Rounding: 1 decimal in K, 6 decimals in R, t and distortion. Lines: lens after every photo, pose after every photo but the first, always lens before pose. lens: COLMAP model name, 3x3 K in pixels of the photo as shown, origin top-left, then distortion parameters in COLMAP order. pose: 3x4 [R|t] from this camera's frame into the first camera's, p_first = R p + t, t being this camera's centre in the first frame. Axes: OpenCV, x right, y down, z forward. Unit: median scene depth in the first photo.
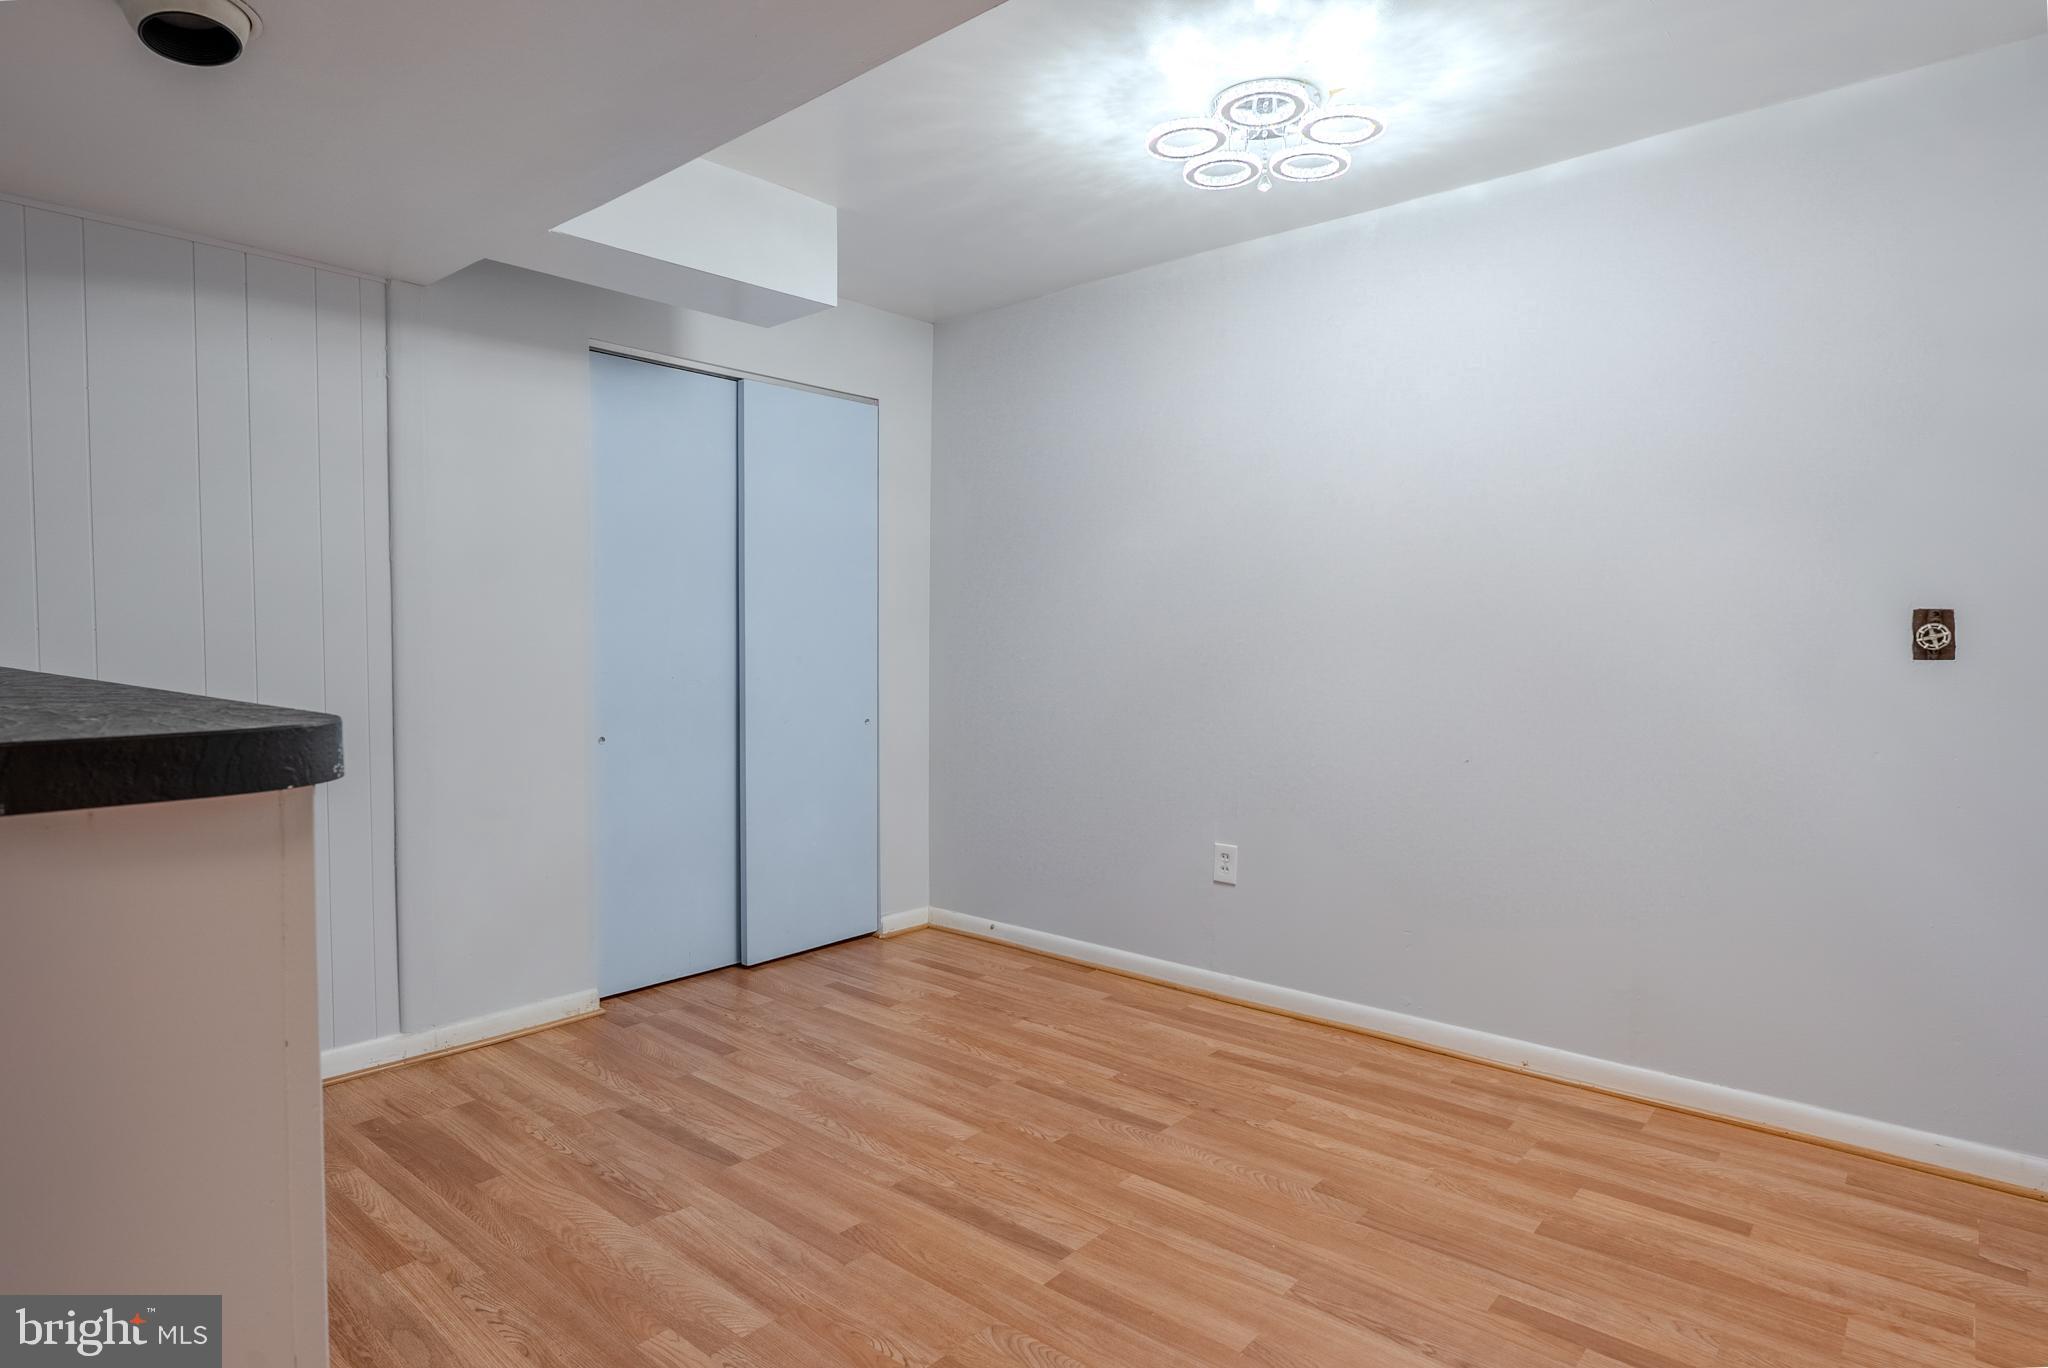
lens RADIAL K [[1149.6, 0, 1023.6], [0, 1149.6, 682.6], [0, 0, 1]] dist [-0.028981, 0.000735]
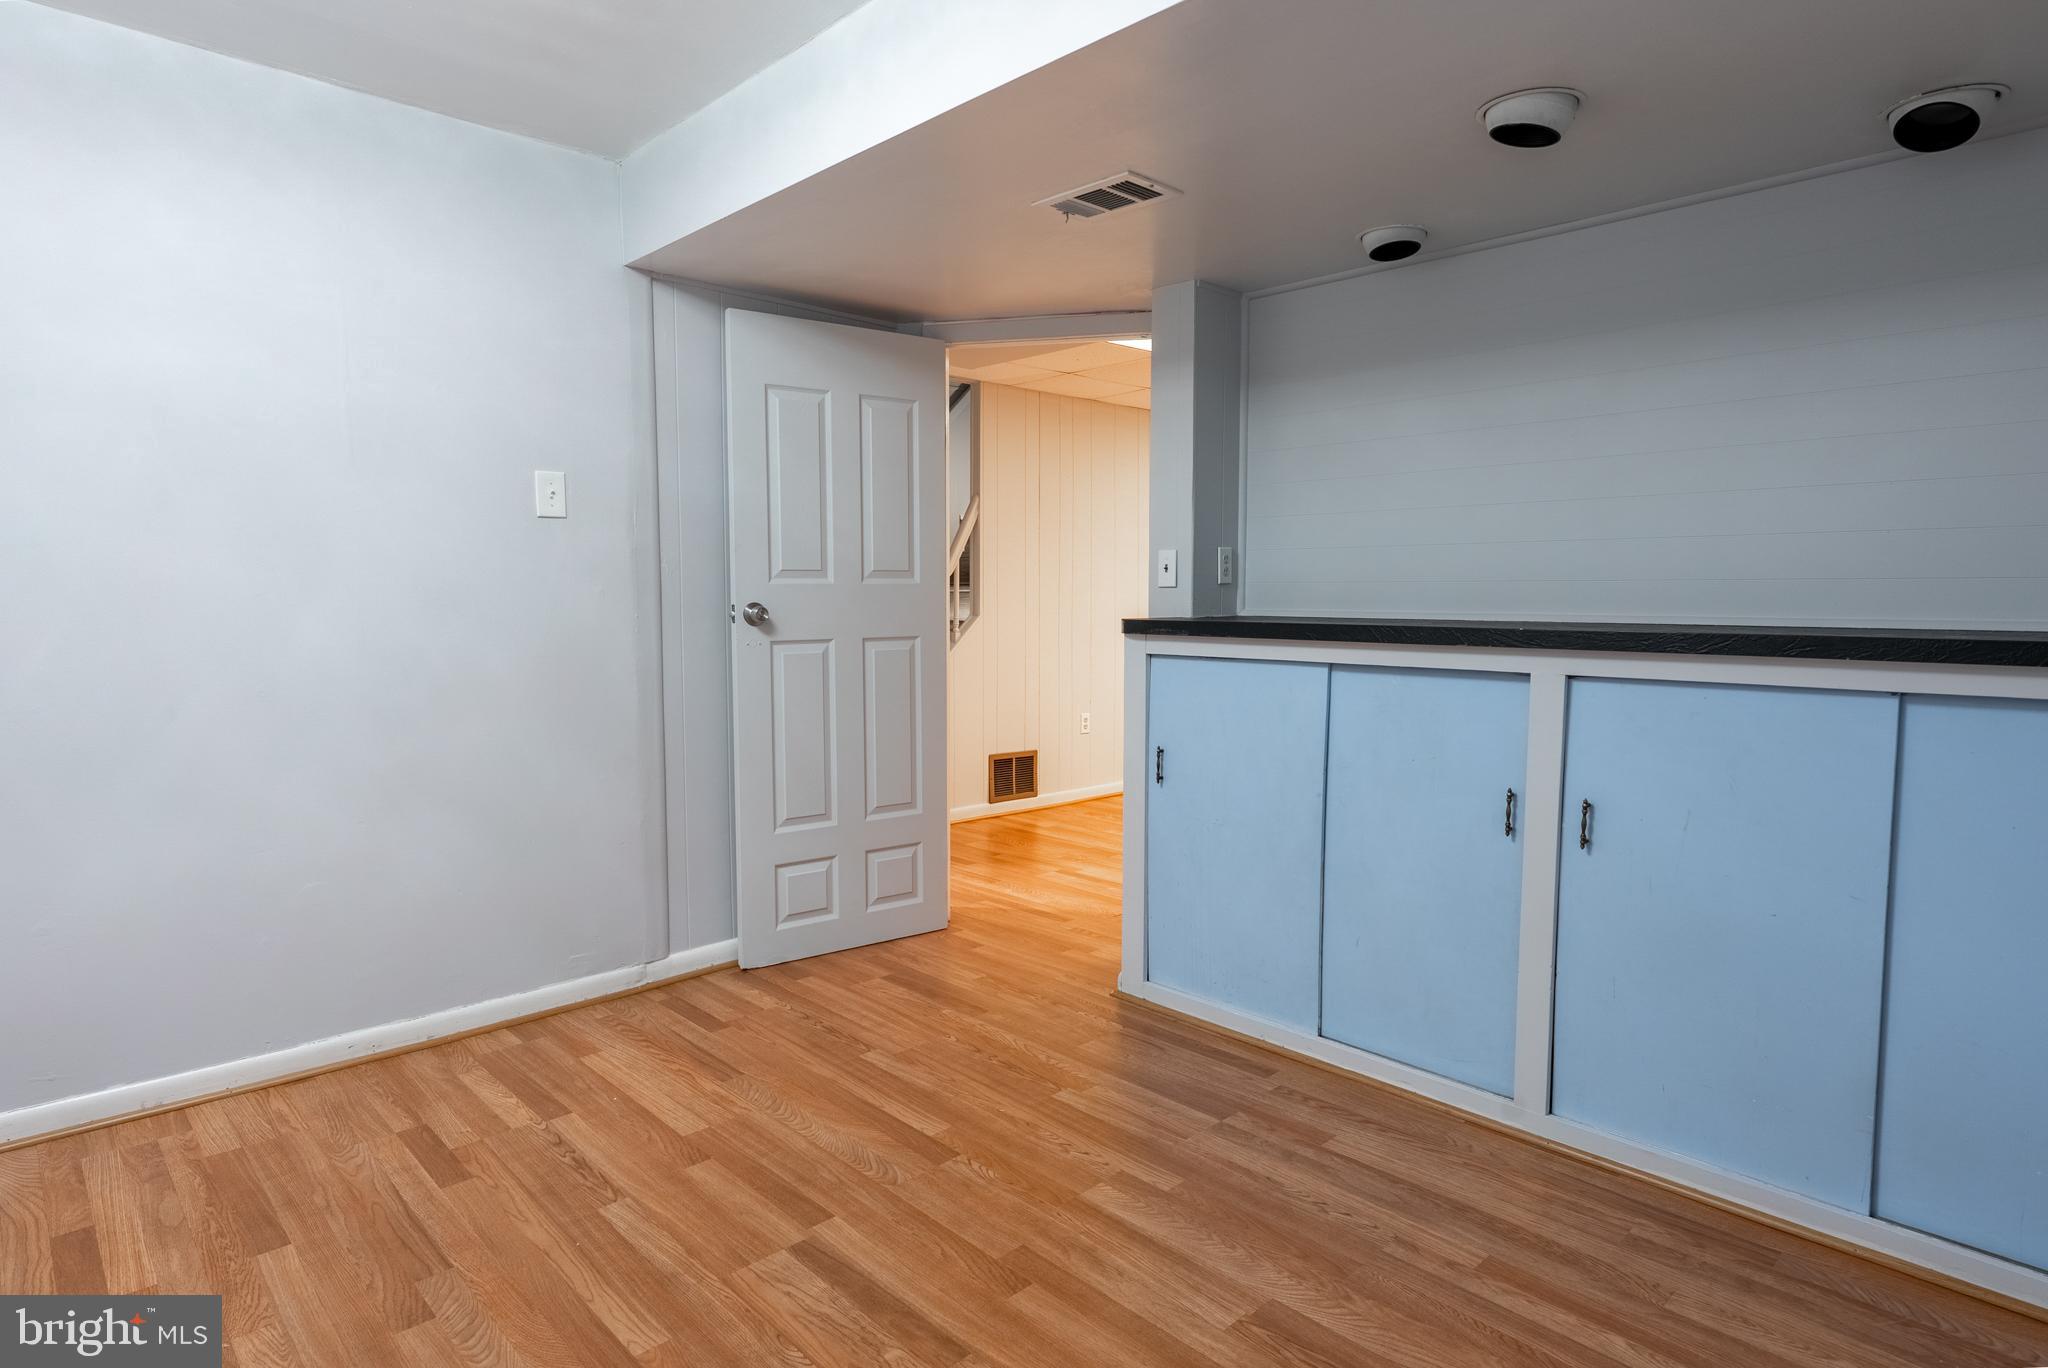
lens RADIAL K [[1149.6, 0, 1024.6], [0, 1149.6, 682.2], [0, 0, 1]] dist [-0.028981, 0.000735]
pose [[-0.994619, -0.013703, 0.102690, -0.253334], [-0.001568, 0.993092, 0.117329, -0.088165], [-0.103589, 0.116536, -0.987770, 1.921790]]
